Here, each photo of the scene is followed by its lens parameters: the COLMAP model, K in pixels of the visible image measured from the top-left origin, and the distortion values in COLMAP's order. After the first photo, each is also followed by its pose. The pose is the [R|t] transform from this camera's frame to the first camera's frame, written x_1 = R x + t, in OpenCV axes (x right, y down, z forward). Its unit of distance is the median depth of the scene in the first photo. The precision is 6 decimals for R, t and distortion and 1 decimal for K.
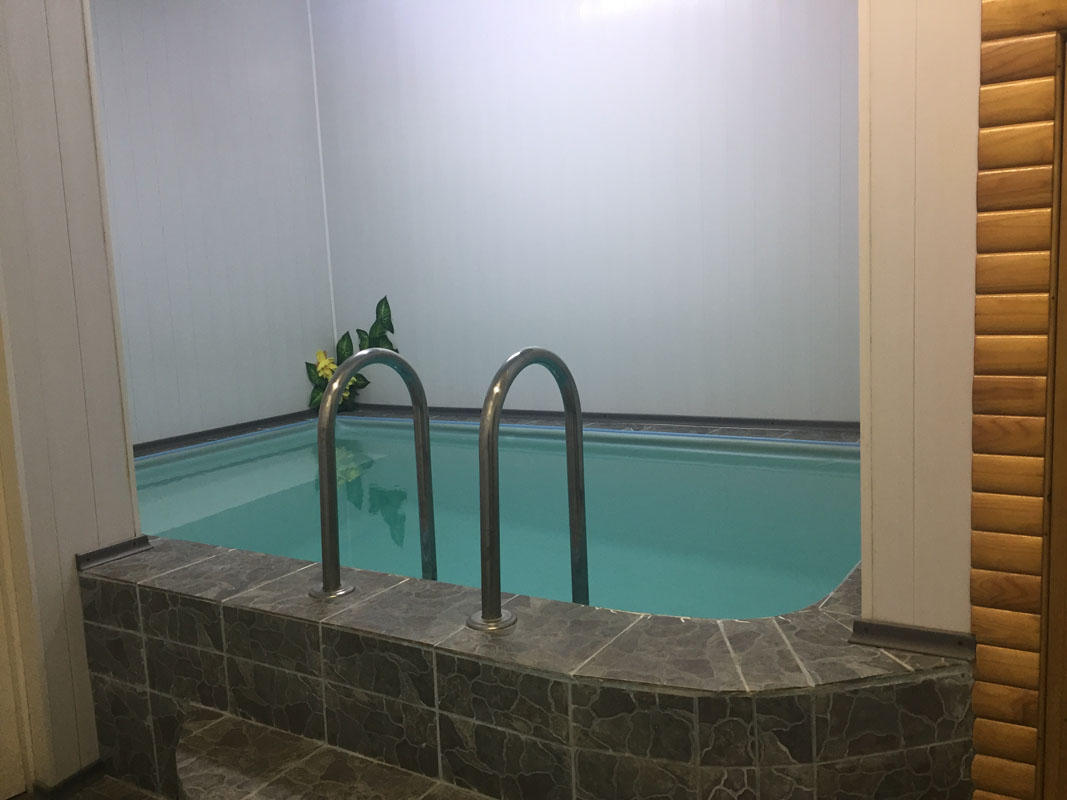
lens RADIAL K [[895.5, 0, 533.5], [0, 895.5, 400.0], [0, 0, 1]] dist [0.037414, -0.007863]
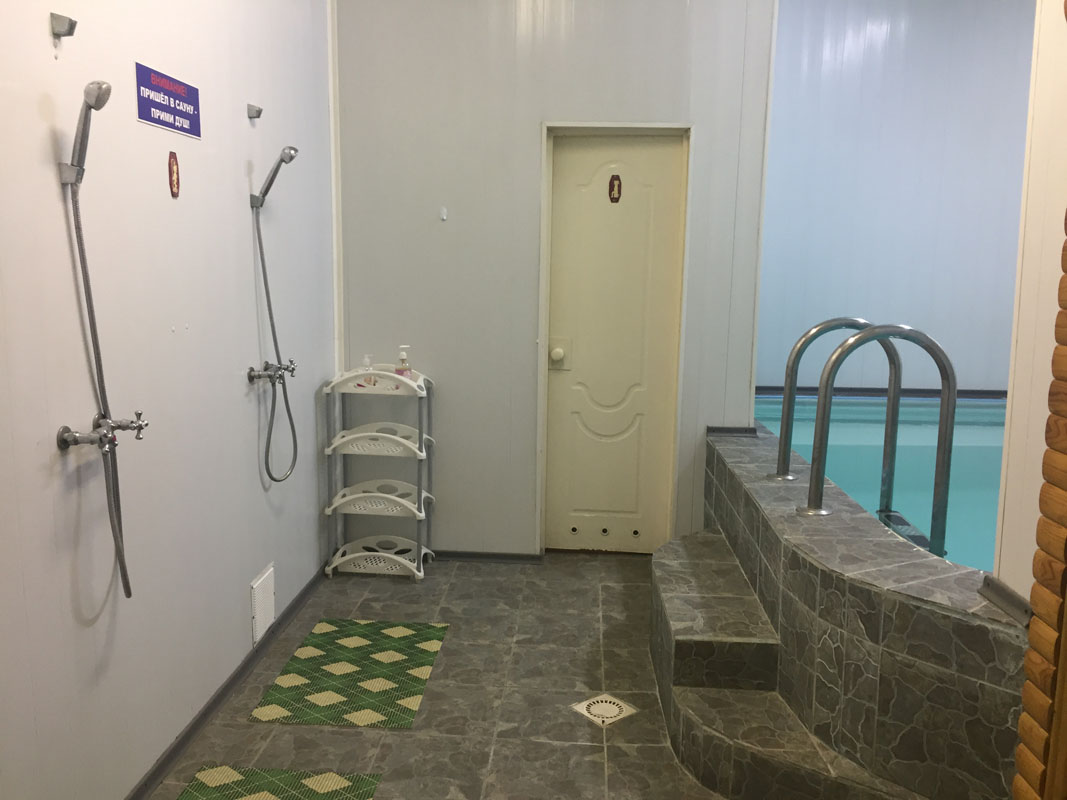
lens RADIAL K [[895.5, 0, 533.5], [0, 895.5, 400.0], [0, 0, 1]] dist [0.037414, -0.007863]
pose [[0.477168, 0.177424, -0.860716, 1.115369], [-0.145890, 0.981811, 0.121507, -0.042236], [0.866618, 0.067591, 0.494373, -0.125887]]
